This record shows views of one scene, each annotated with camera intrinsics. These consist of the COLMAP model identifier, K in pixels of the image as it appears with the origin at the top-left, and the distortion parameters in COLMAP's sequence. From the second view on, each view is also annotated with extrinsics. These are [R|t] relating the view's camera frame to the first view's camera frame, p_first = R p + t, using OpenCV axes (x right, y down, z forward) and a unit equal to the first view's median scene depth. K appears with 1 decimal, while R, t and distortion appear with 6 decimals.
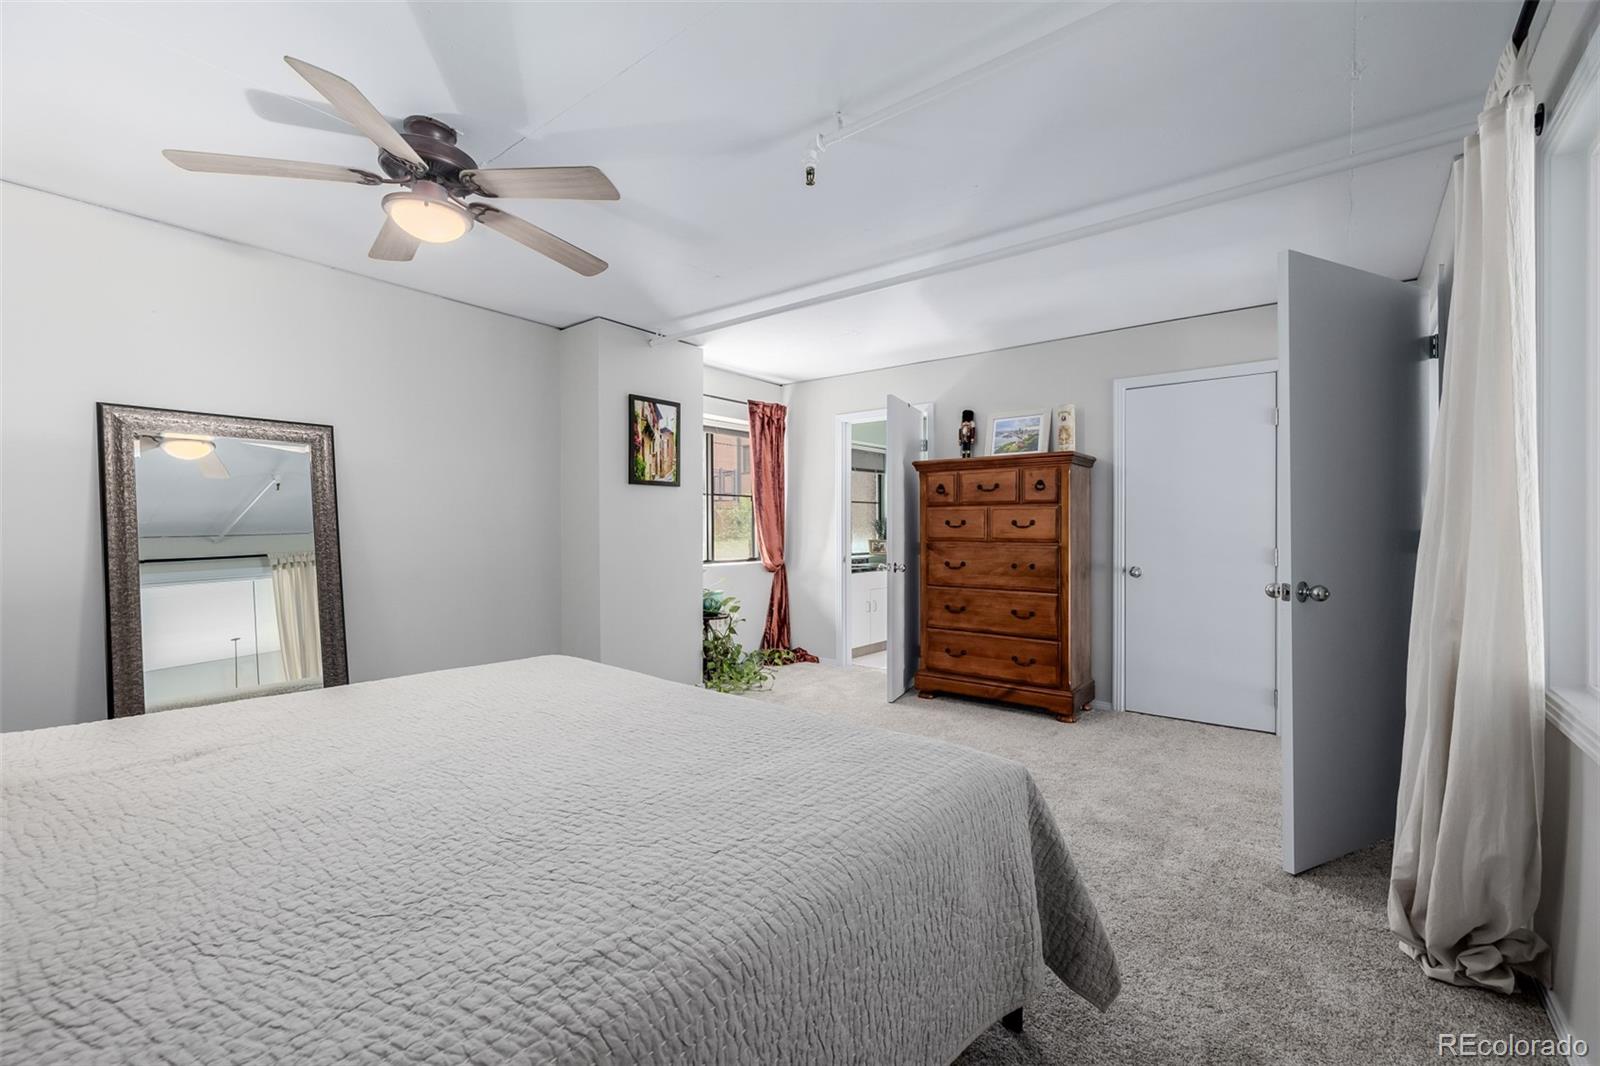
lens RADIAL K [[677.2, 0, 799.2], [0, 677.2, 536.6], [0, 0, 1]] dist [0.002154, -0.000598]
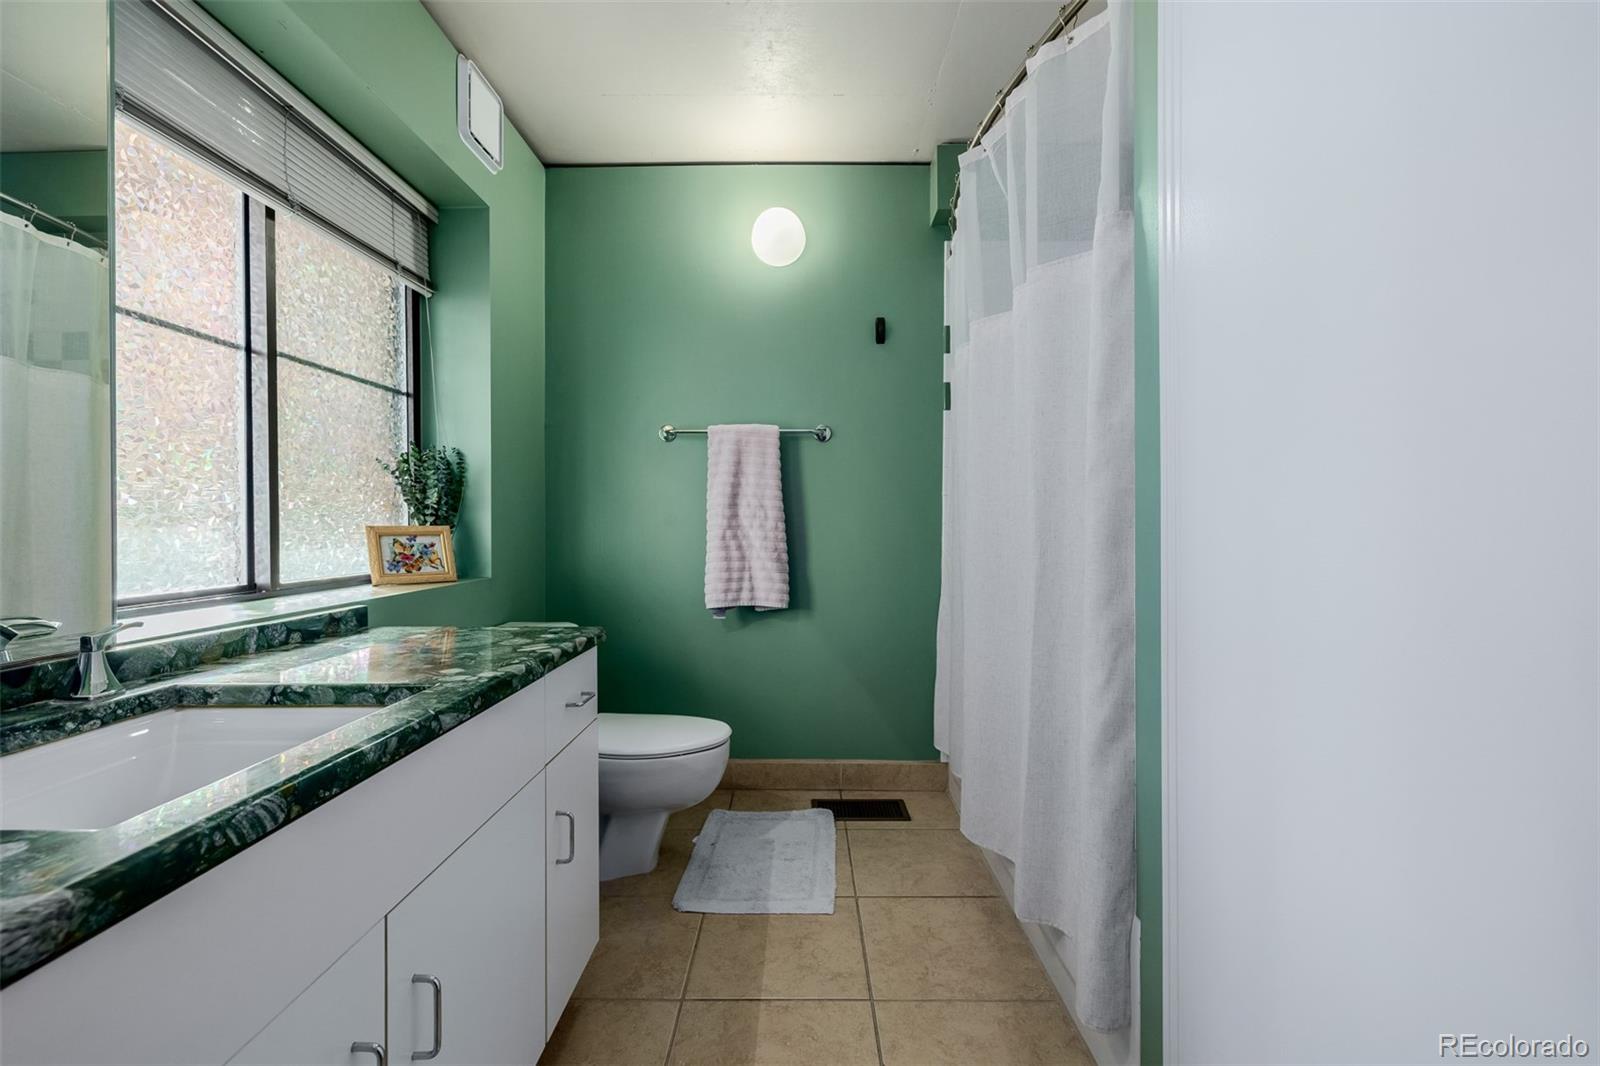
lens RADIAL K [[677.2, 0, 801.1], [0, 677.2, 529.2], [0, 0, 1]] dist [0.002154, -0.000598]
pose [[0.789958, -0.000973, 0.613160, 0.073567], [0.007891, 0.999932, -0.008580, 0.009216], [-0.613110, 0.011616, 0.789912, 0.687435]]
